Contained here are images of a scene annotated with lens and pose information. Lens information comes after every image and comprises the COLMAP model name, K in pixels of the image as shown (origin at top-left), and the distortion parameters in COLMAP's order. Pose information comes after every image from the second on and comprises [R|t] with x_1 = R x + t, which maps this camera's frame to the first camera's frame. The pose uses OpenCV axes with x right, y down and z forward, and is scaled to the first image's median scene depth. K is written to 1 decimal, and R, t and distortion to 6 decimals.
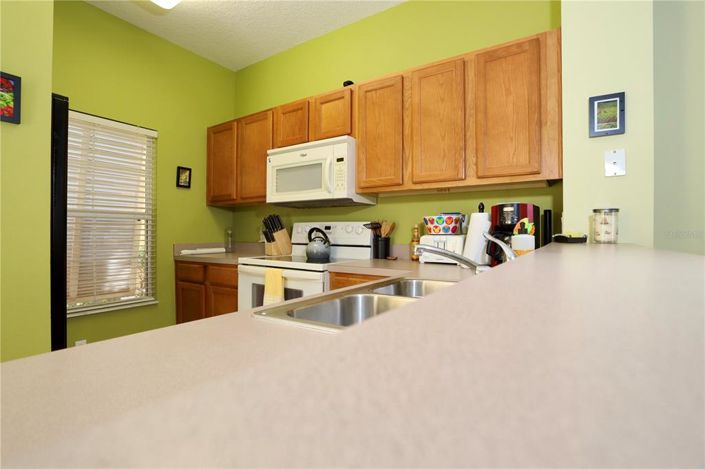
lens RADIAL K [[355.4, 0, 347.4], [0, 355.4, 231.9], [0, 0, 1]] dist [-0.063133, 0.023880]
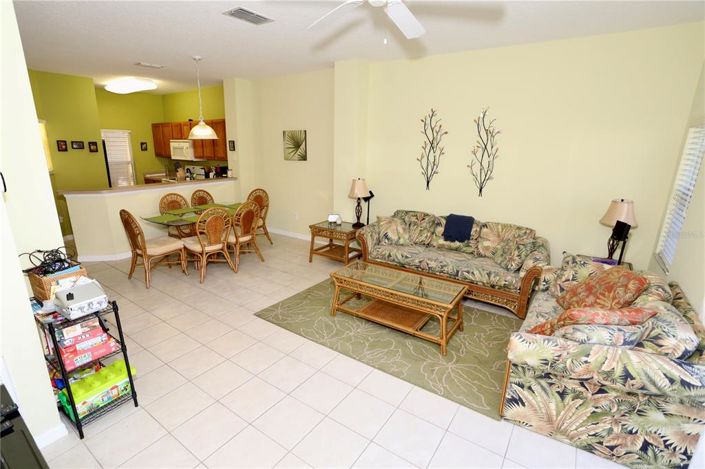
lens RADIAL K [[355.4, 0, 357.8], [0, 355.4, 239.4], [0, 0, 1]] dist [-0.063133, 0.023880]
pose [[0.999925, 0.010605, 0.006136, 1.423021], [-0.011833, 0.965697, 0.259400, -0.228964], [-0.003175, -0.259453, 0.965750, -2.133744]]
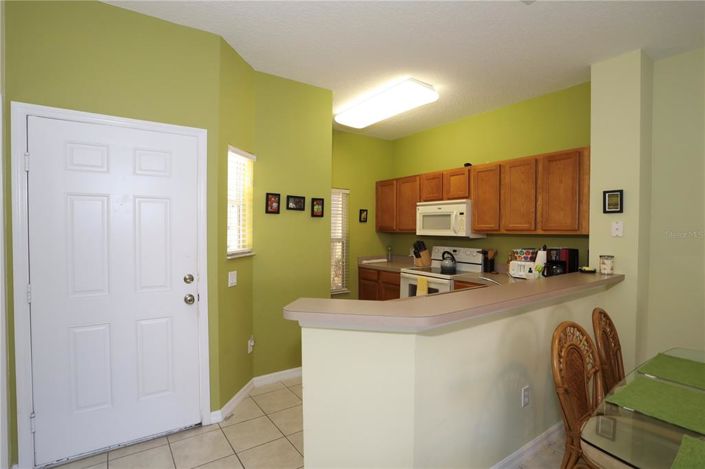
lens RADIAL K [[355.4, 0, 343.7], [0, 355.4, 236.6], [0, 0, 1]] dist [-0.063133, 0.023880]
pose [[0.927717, 0.008551, -0.373187, 0.082576], [-0.000338, 0.999756, 0.022067, -0.124773], [0.373285, -0.020346, 0.927494, -0.734819]]
